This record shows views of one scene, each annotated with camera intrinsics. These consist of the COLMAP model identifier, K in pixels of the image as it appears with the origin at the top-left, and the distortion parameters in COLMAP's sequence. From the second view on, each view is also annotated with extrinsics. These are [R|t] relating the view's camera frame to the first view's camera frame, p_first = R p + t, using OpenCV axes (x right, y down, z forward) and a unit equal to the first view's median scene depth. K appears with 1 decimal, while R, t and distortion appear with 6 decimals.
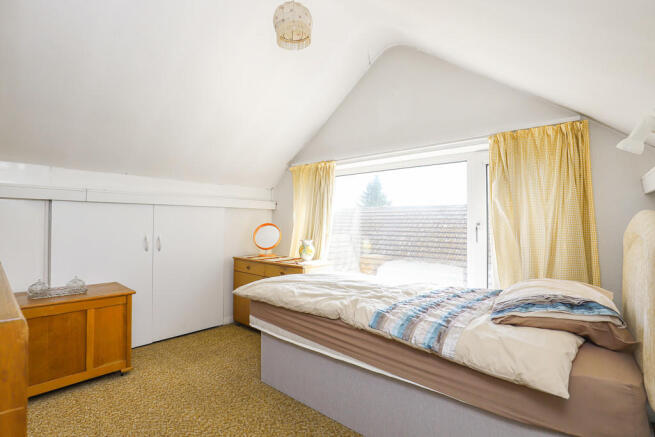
lens RADIAL K [[304.6, 0, 324.3], [0, 304.6, 219.5], [0, 0, 1]] dist [-0.019019, -0.000377]
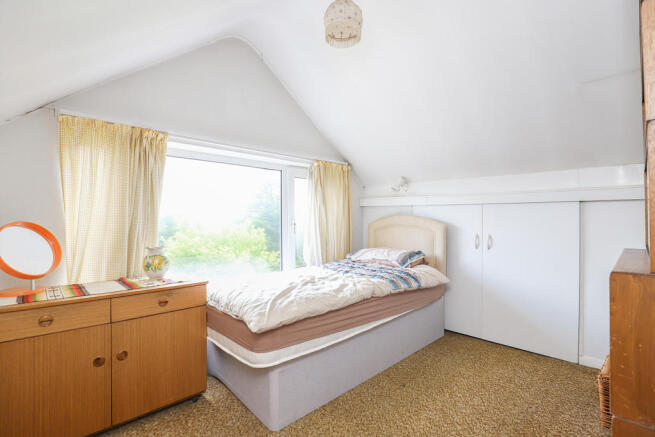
lens RADIAL K [[304.6, 0, 323.9], [0, 304.6, 216.5], [0, 0, 1]] dist [-0.019019, -0.000377]
pose [[0.099906, 0.003944, 0.994989, -1.076209], [-0.013177, 0.999910, -0.002640, 0.001337], [-0.994910, -0.012847, 0.099949, 0.934931]]
